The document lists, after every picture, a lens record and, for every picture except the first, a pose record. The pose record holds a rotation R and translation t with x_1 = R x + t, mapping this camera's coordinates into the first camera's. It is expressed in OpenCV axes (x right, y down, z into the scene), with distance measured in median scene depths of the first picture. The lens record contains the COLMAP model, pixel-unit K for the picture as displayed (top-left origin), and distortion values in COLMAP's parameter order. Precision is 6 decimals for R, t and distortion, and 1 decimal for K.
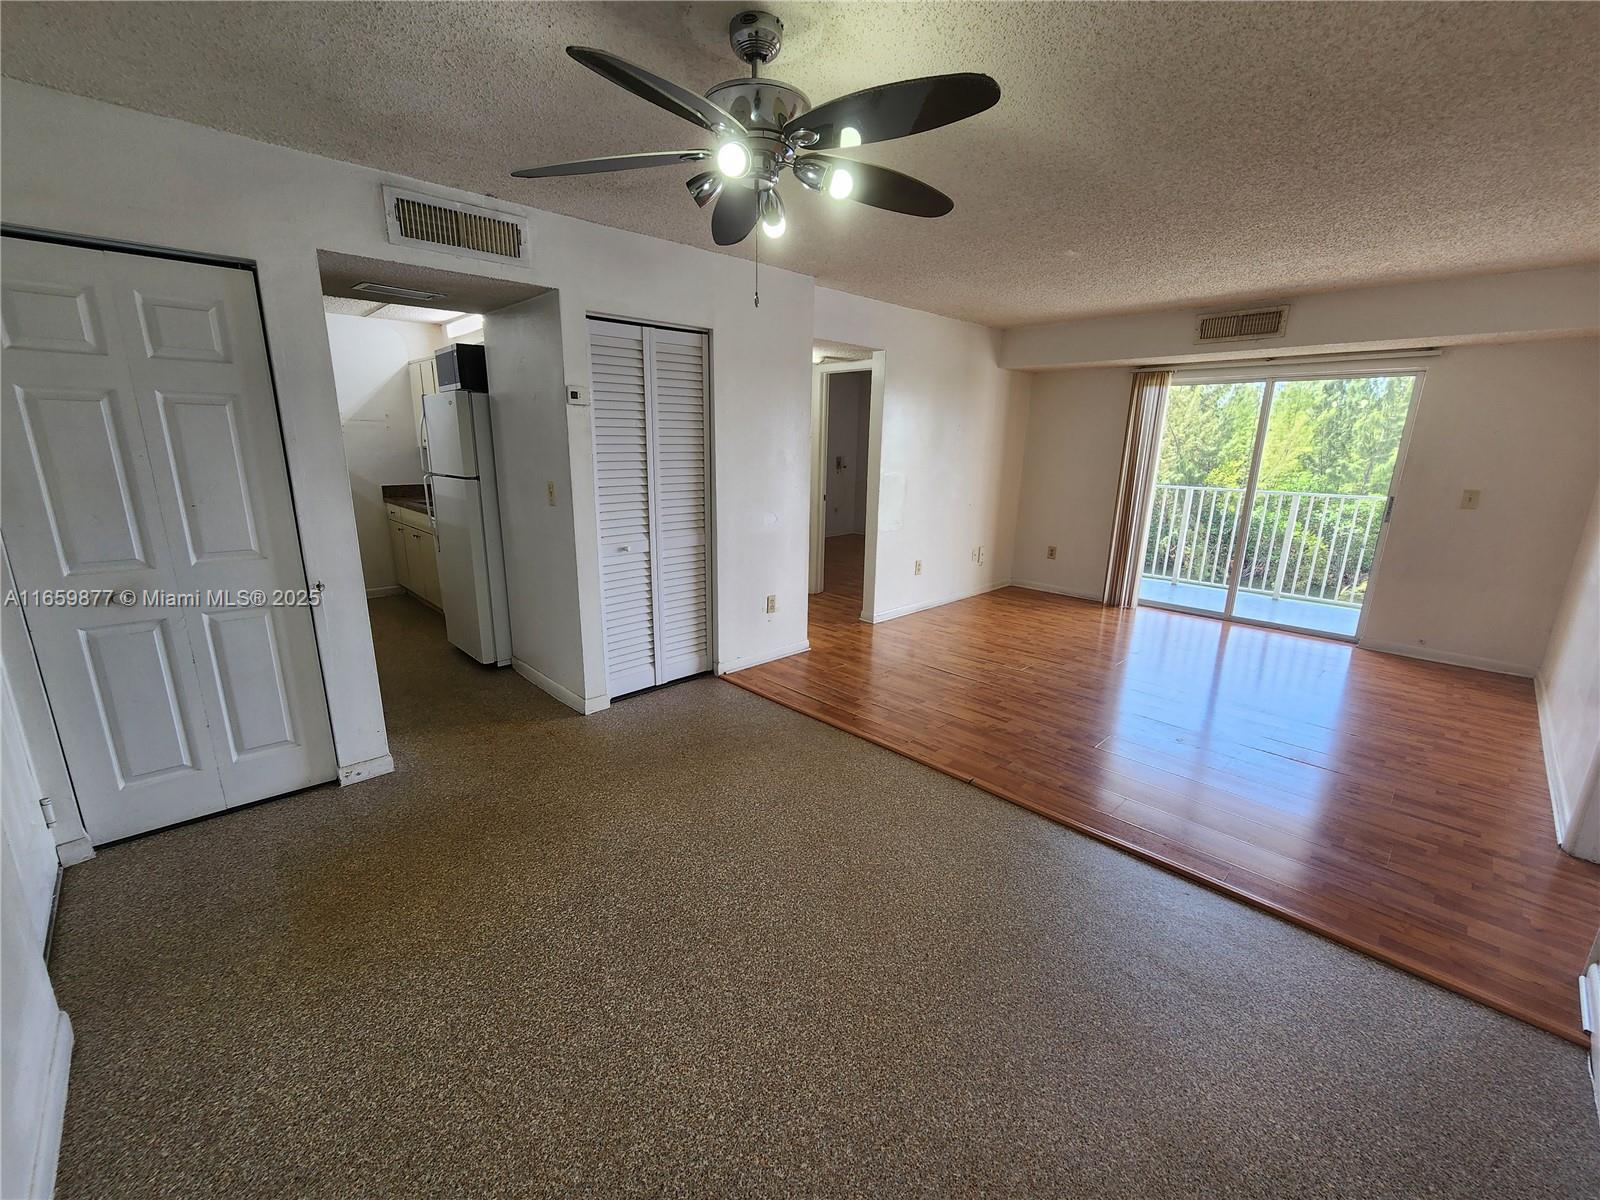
lens RADIAL K [[646.5, 0, 789.4], [0, 646.5, 600.7], [0, 0, 1]] dist [-0.003105, -0.000062]
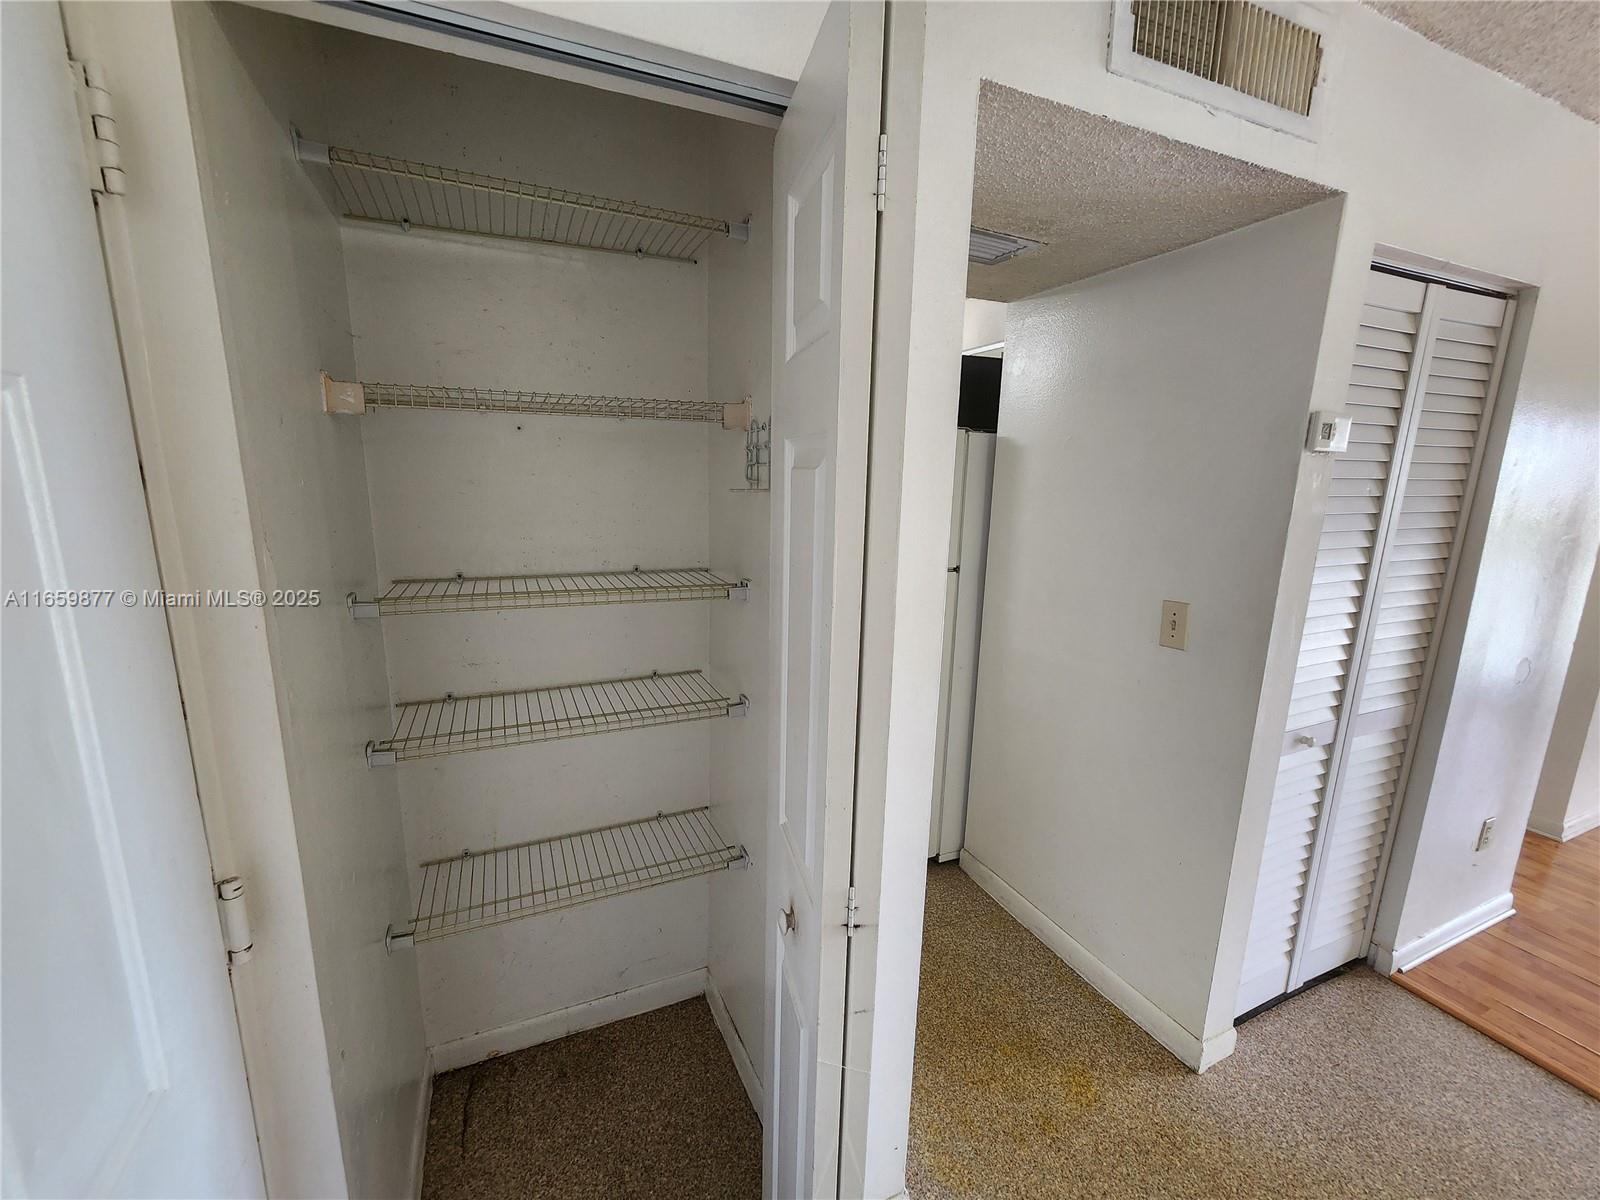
lens RADIAL K [[646.5, 0, 795.6], [0, 646.5, 603.4], [0, 0, 1]] dist [-0.003105, -0.000062]
pose [[0.936499, 0.070105, -0.343590, -0.438521], [-0.084731, 0.996018, -0.027723, -0.134894], [0.340279, 0.055075, 0.938710, 0.394293]]
